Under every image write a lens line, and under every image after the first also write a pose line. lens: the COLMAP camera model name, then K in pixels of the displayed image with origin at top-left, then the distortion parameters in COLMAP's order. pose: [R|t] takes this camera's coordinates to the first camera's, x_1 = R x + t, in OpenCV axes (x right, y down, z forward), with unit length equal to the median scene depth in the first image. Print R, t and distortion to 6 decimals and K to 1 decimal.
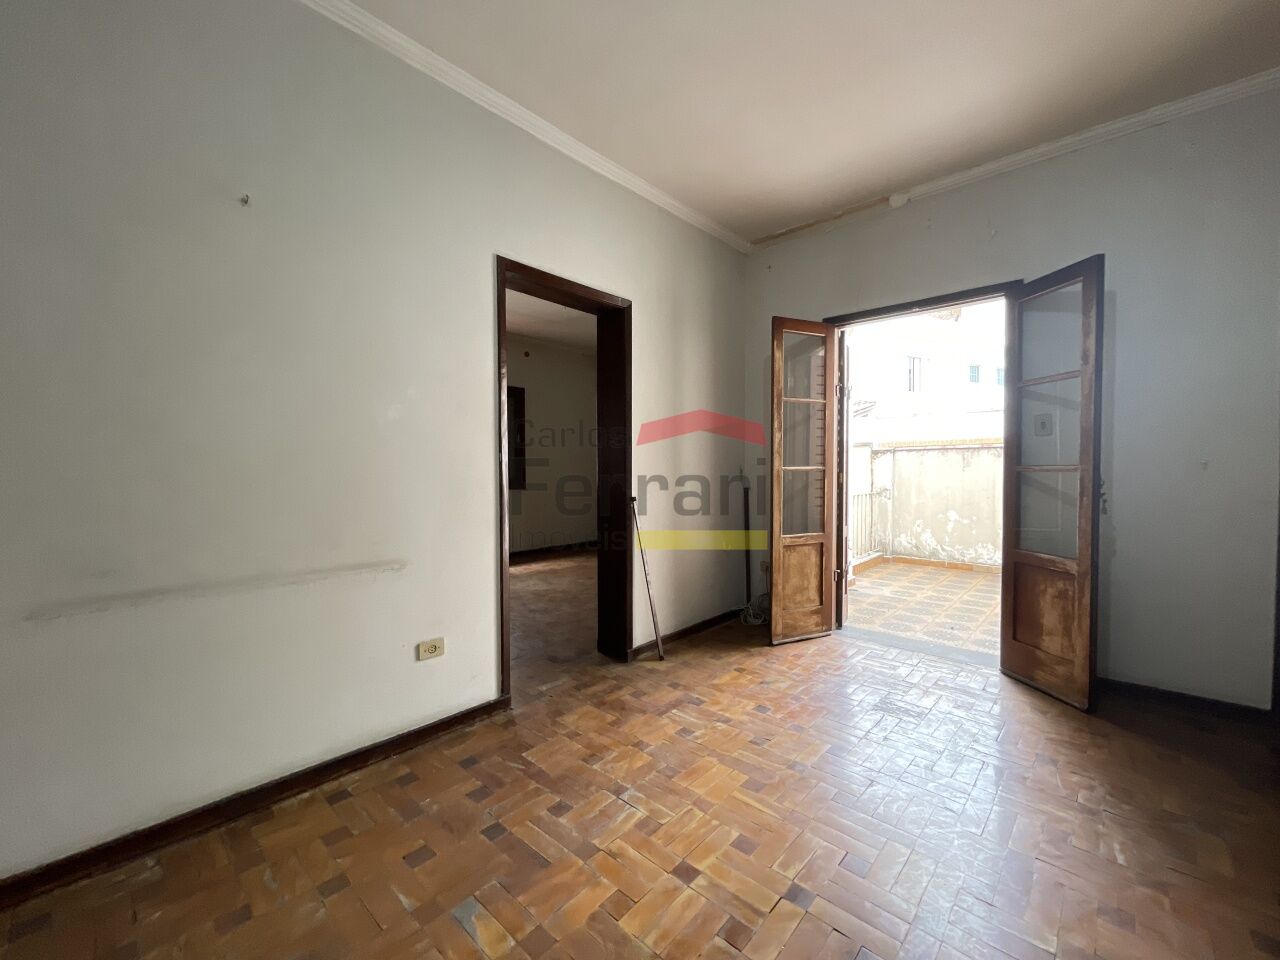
lens RADIAL K [[520.3, 0, 644.1], [0, 520.3, 480.3], [0, 0, 1]] dist [0.001983, 0.000888]
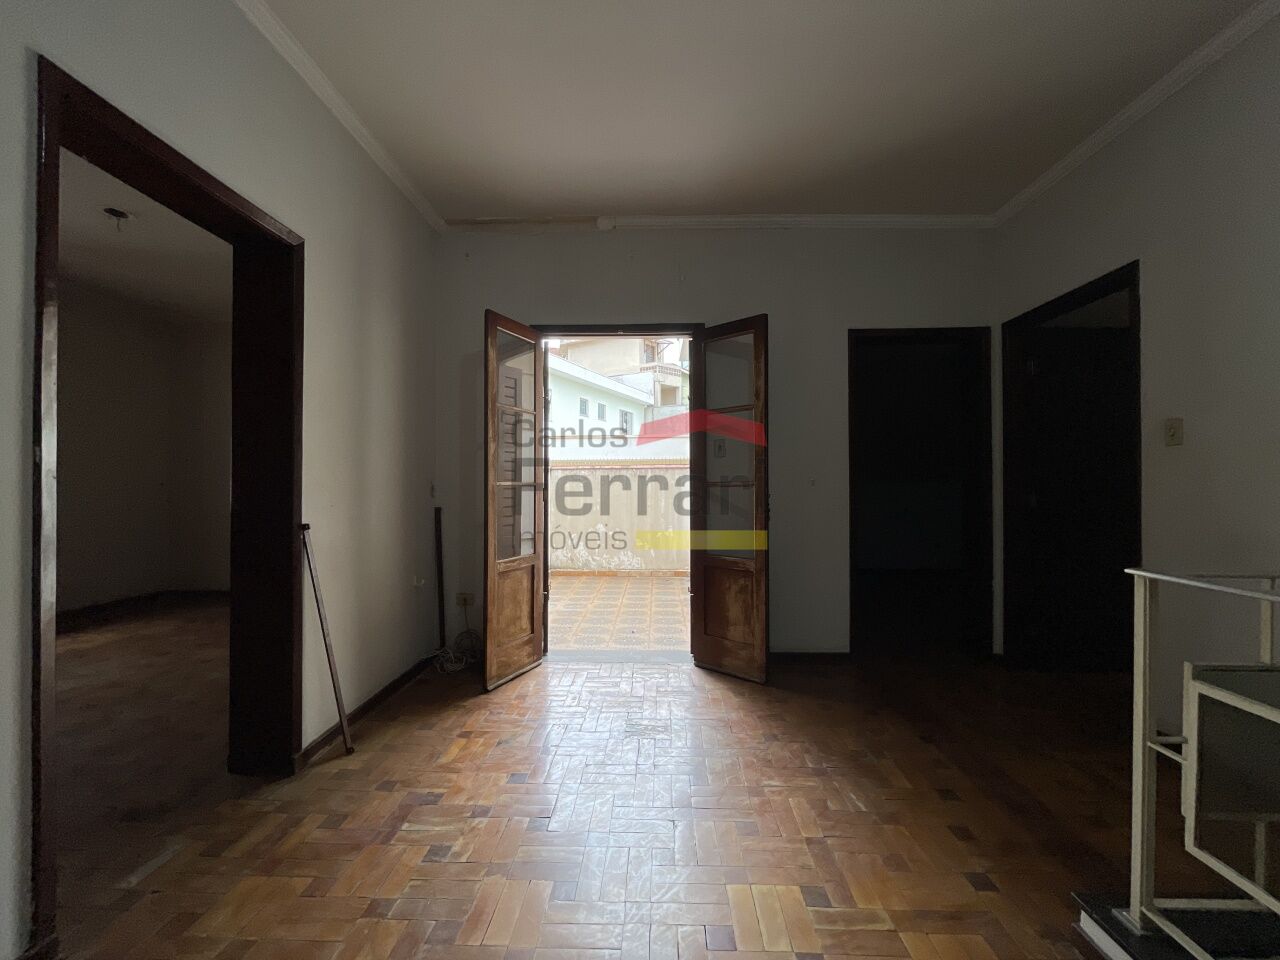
lens RADIAL K [[520.3, 0, 639.9], [0, 520.3, 480.6], [0, 0, 1]] dist [0.001983, 0.000888]
pose [[0.760984, 0.010352, 0.648688, -0.138663], [0.012640, 0.999446, -0.030778, 0.002317], [-0.648647, 0.031621, 0.760432, 0.211033]]
